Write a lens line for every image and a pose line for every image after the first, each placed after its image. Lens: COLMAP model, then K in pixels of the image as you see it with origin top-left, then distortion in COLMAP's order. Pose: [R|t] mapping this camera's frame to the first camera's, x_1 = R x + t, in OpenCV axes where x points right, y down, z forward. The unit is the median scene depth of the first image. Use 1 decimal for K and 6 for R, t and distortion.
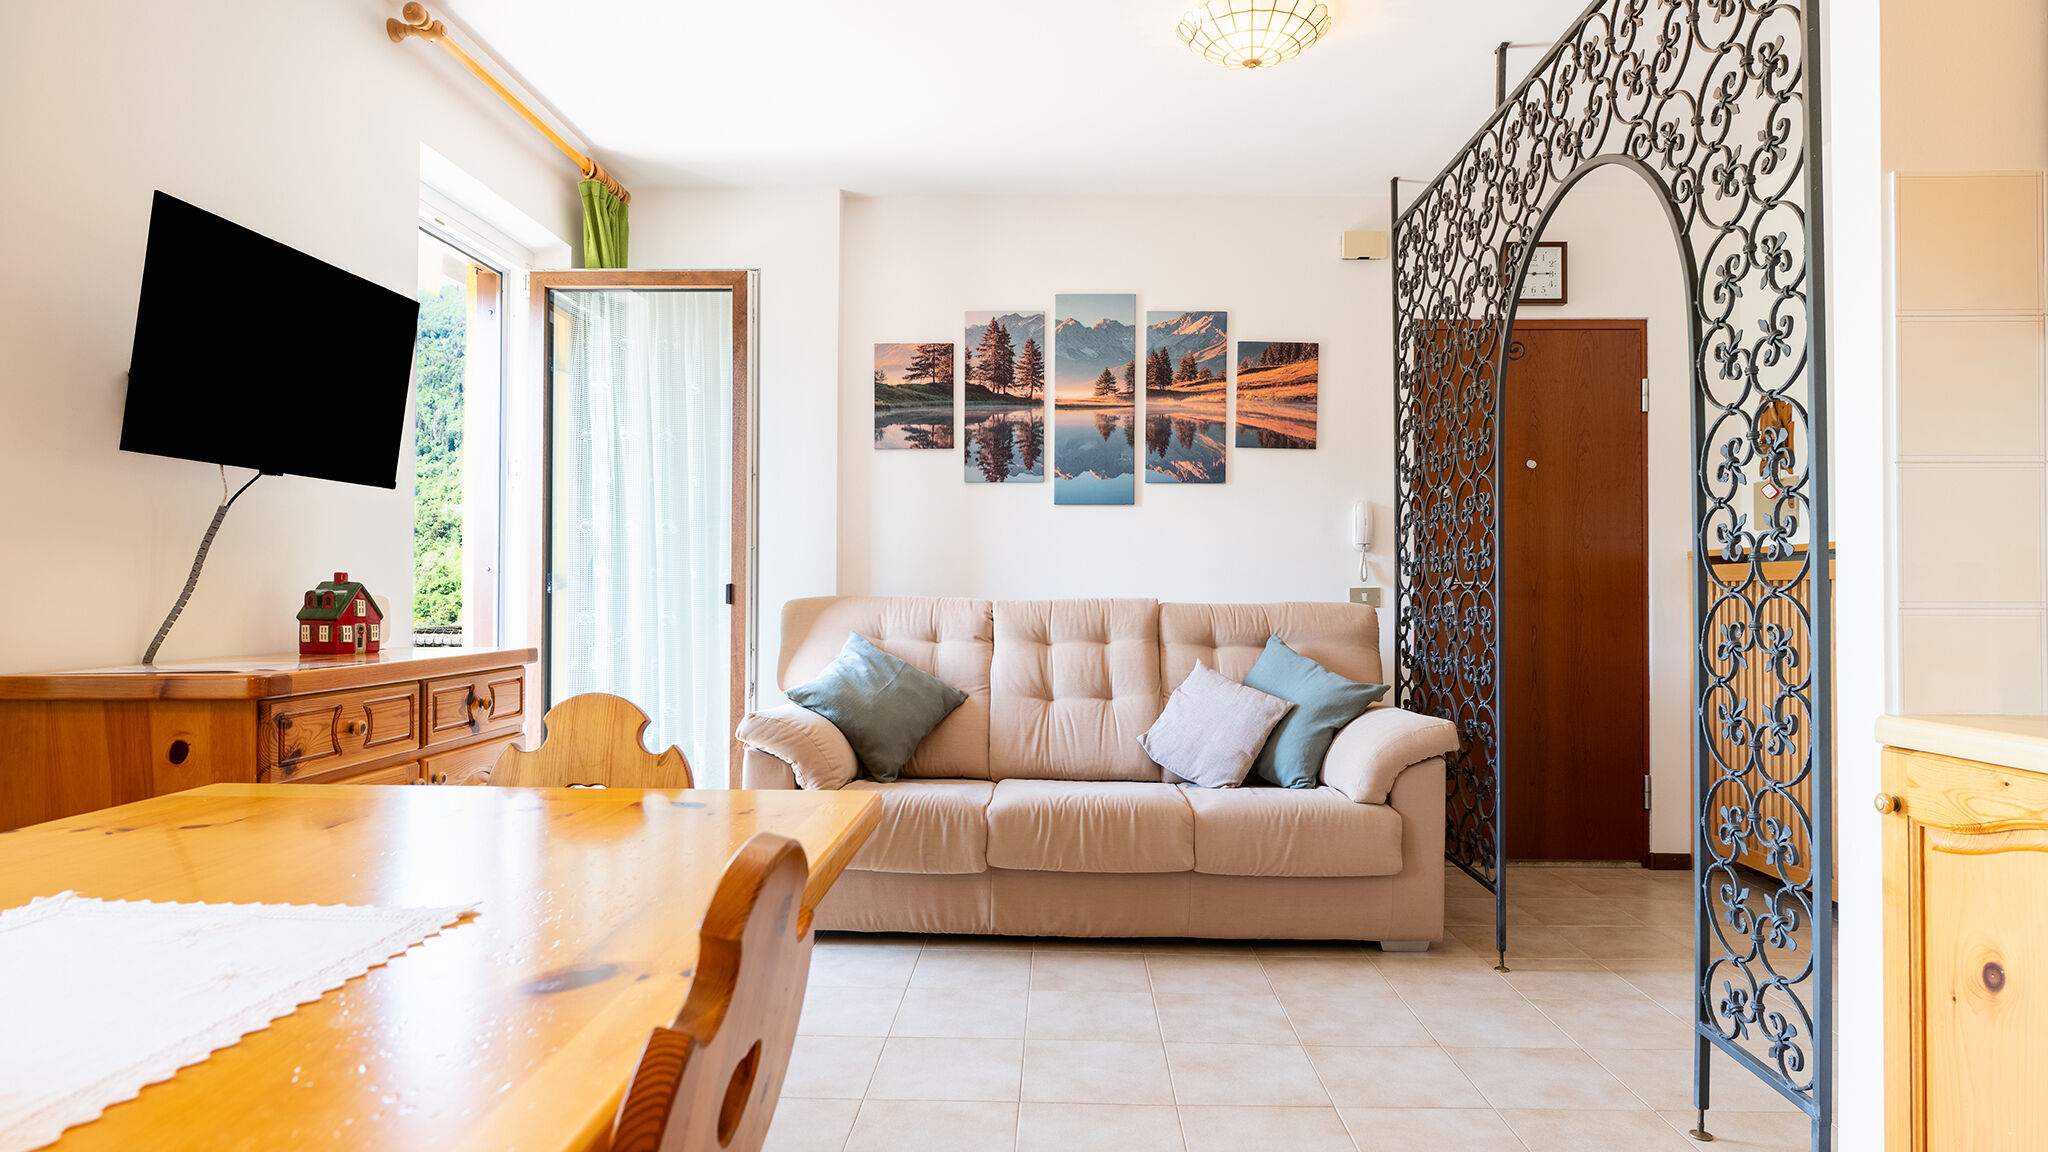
lens RADIAL K [[1139.6, 0, 1032.8], [0, 1139.6, 576.1], [0, 0, 1]] dist [-0.000410, 0.001446]
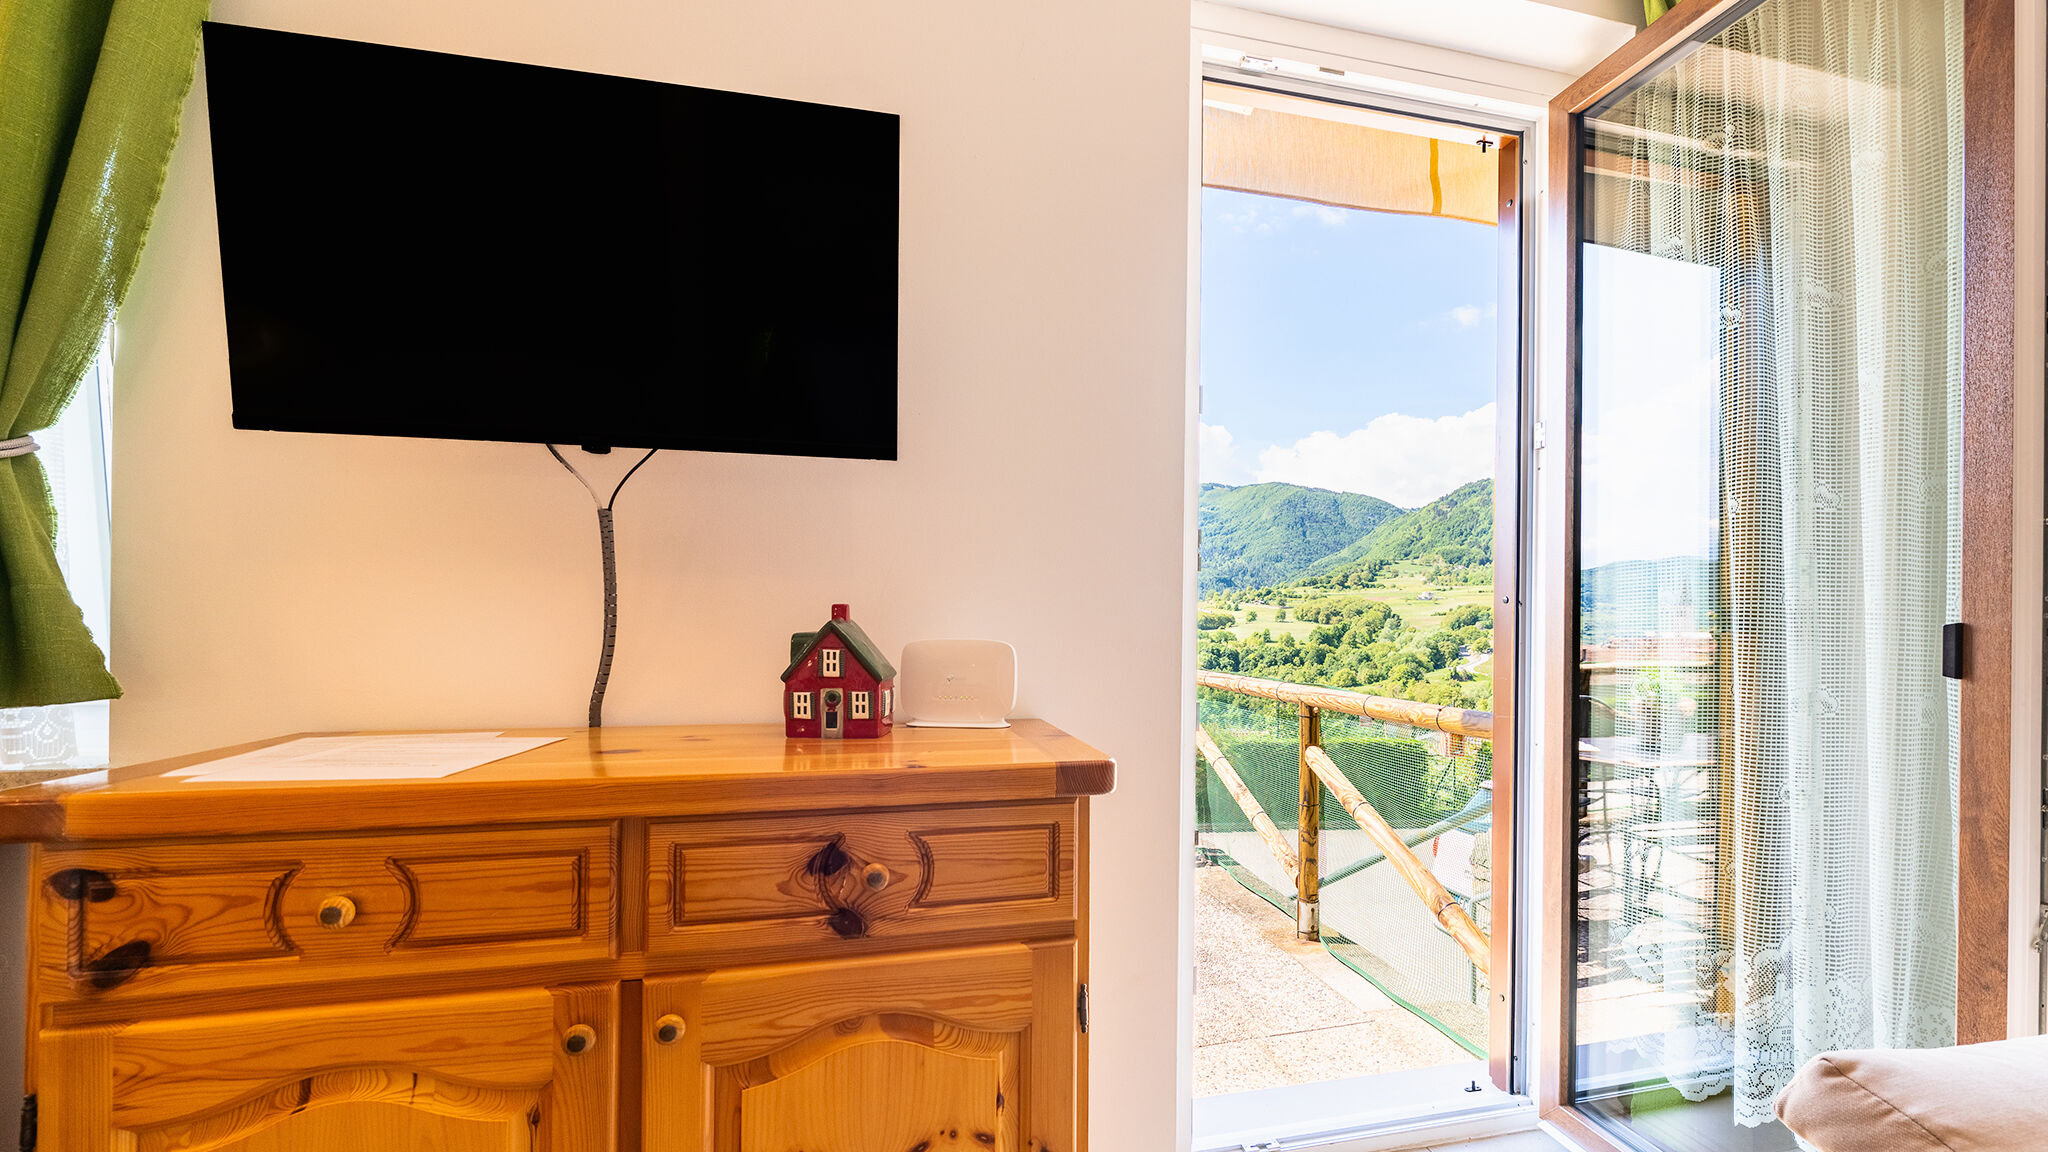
lens RADIAL K [[864.0, 0, 1097.9], [0, 864.0, 618.9], [0, 0, 1]] dist [-0.002350, -0.001175]
pose [[0.276834, -0.003292, -0.960912, -0.071076], [0.005251, 0.999984, -0.001913, 0.003933], [0.960903, -0.004516, 0.276847, 0.643614]]
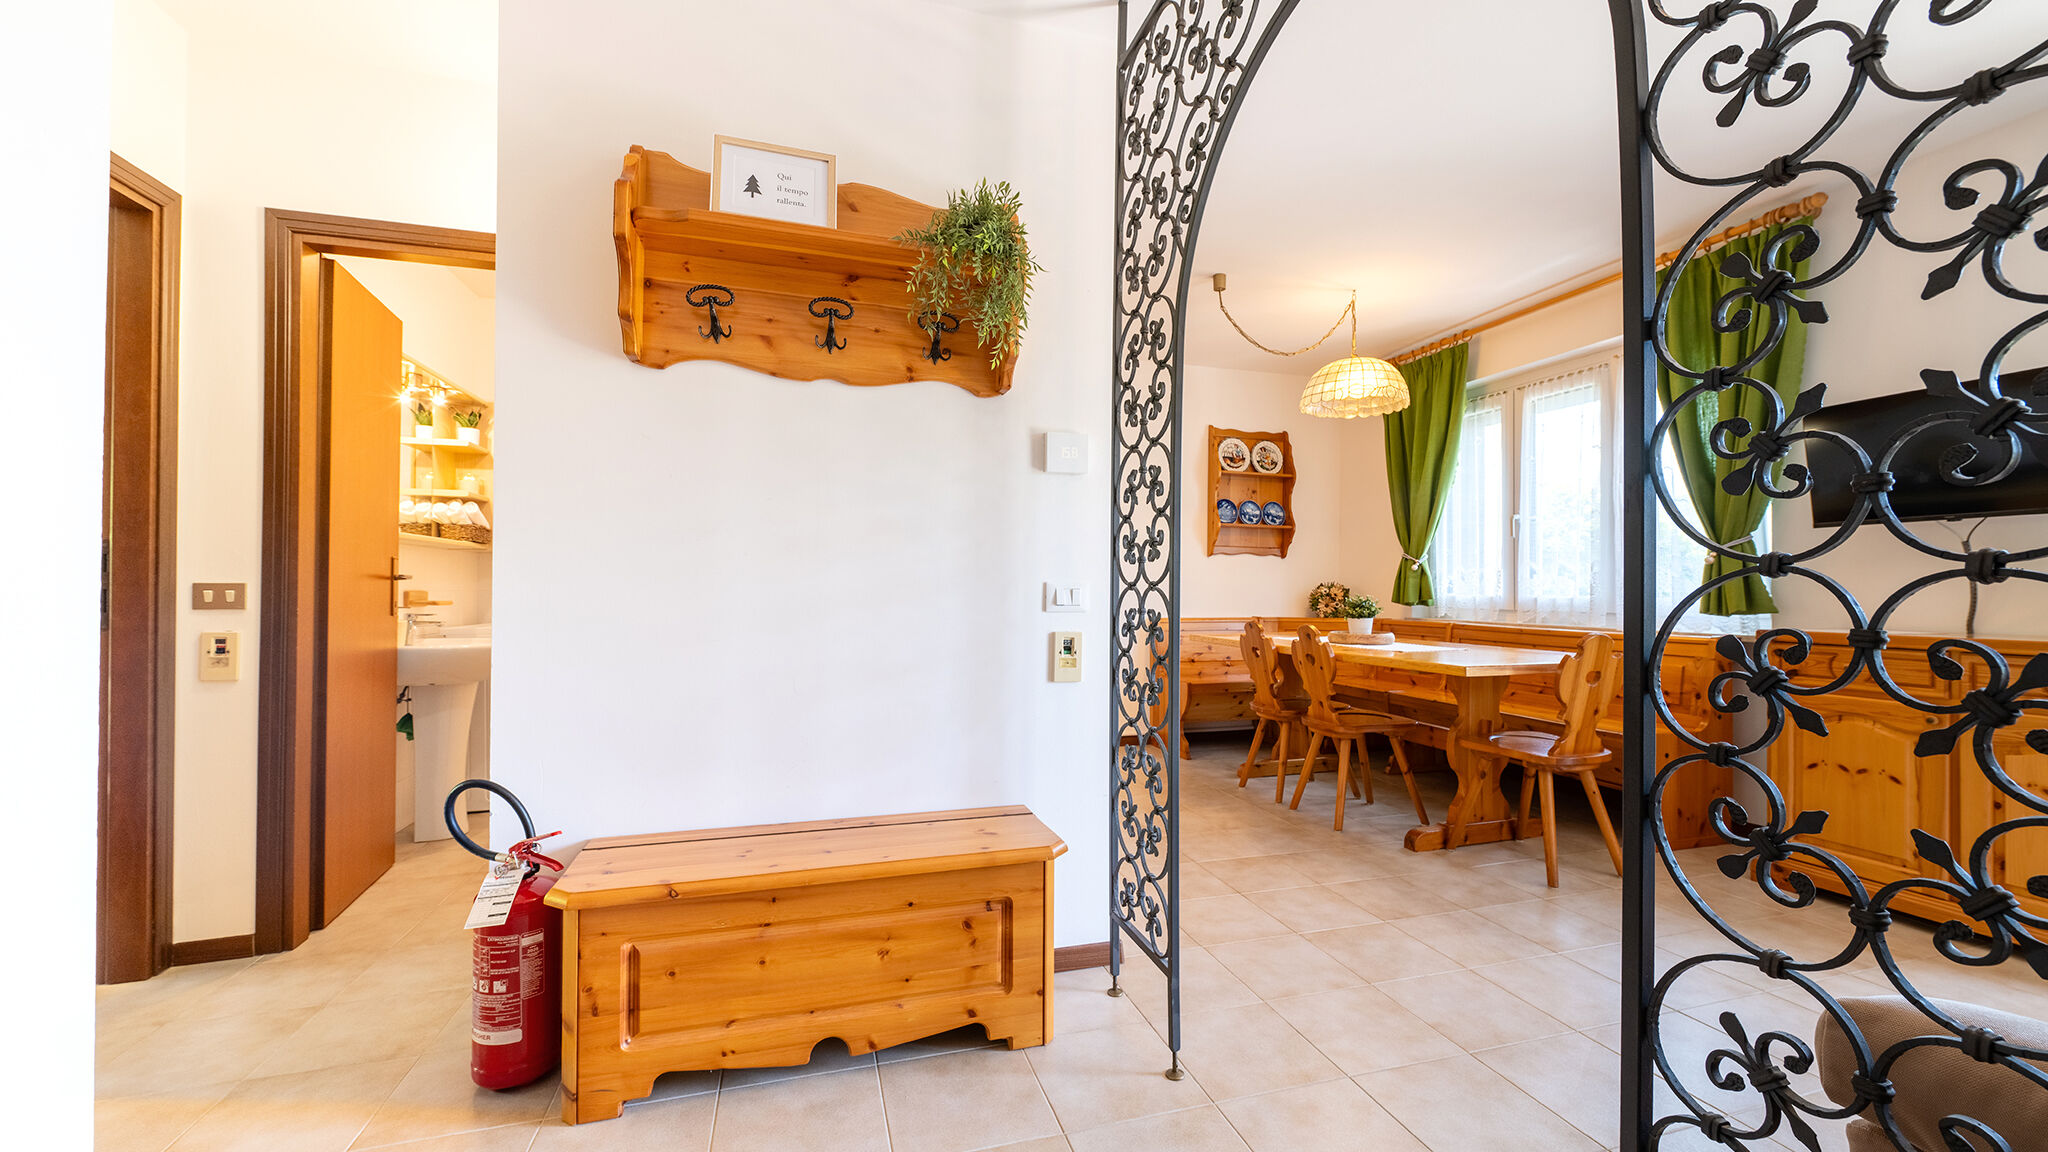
lens RADIAL K [[802.1, 0, 1035.6], [0, 802.1, 581.7], [0, 0, 1]] dist [-0.000262, -0.000545]
pose [[-0.949479, -0.009409, -0.313691, 0.537742], [-0.001572, 0.999681, -0.025227, 0.016763], [0.313828, -0.023459, -0.949190, 0.950111]]
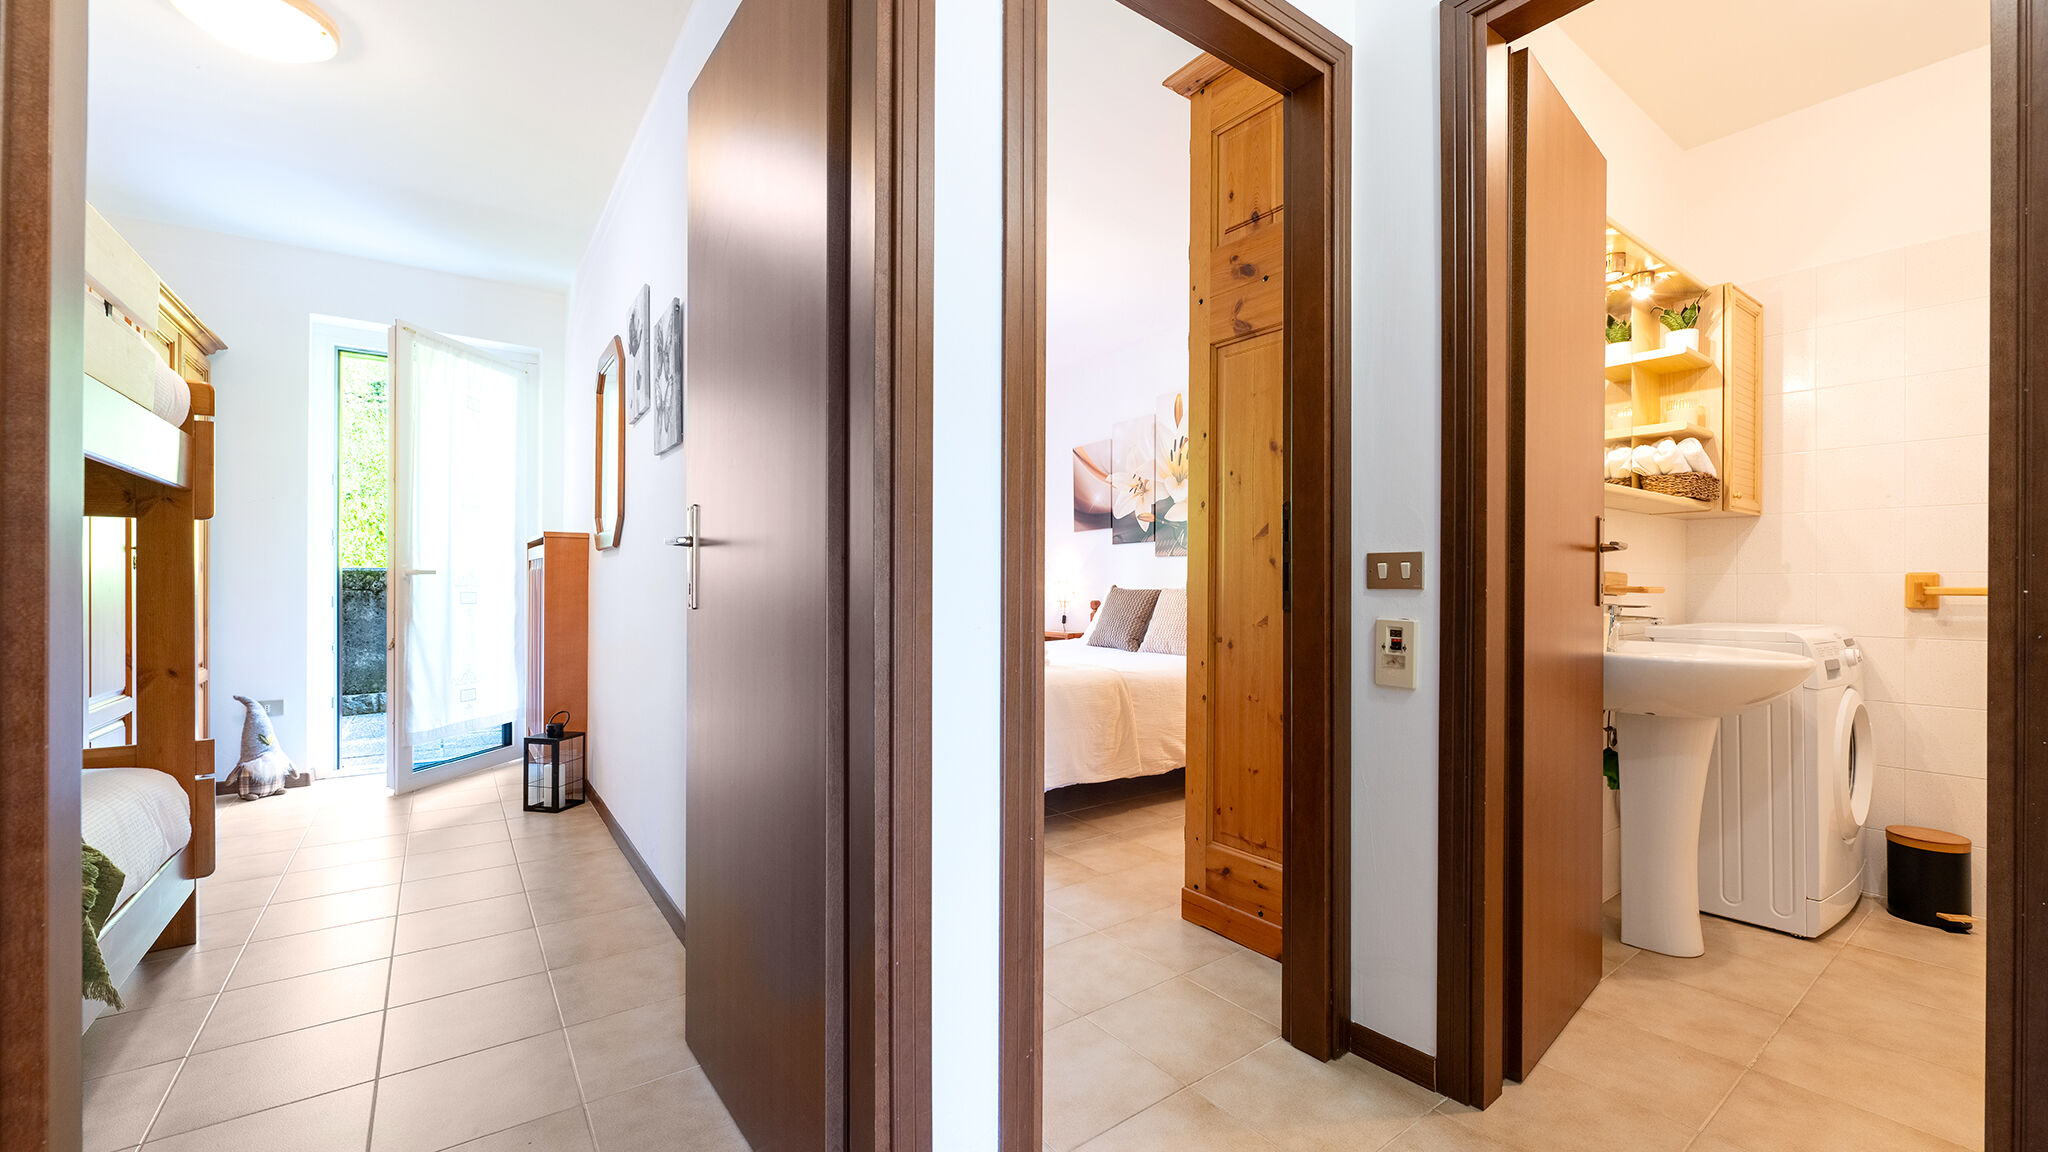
lens RADIAL K [[802.1, 0, 1037.9], [0, 802.1, 581.2], [0, 0, 1]] dist [-0.000262, -0.000545]
pose [[-0.618982, -0.004427, 0.785393, 0.695534], [-0.017236, 0.999820, -0.007948, 0.025326], [-0.785216, -0.018457, -0.618946, 0.633552]]
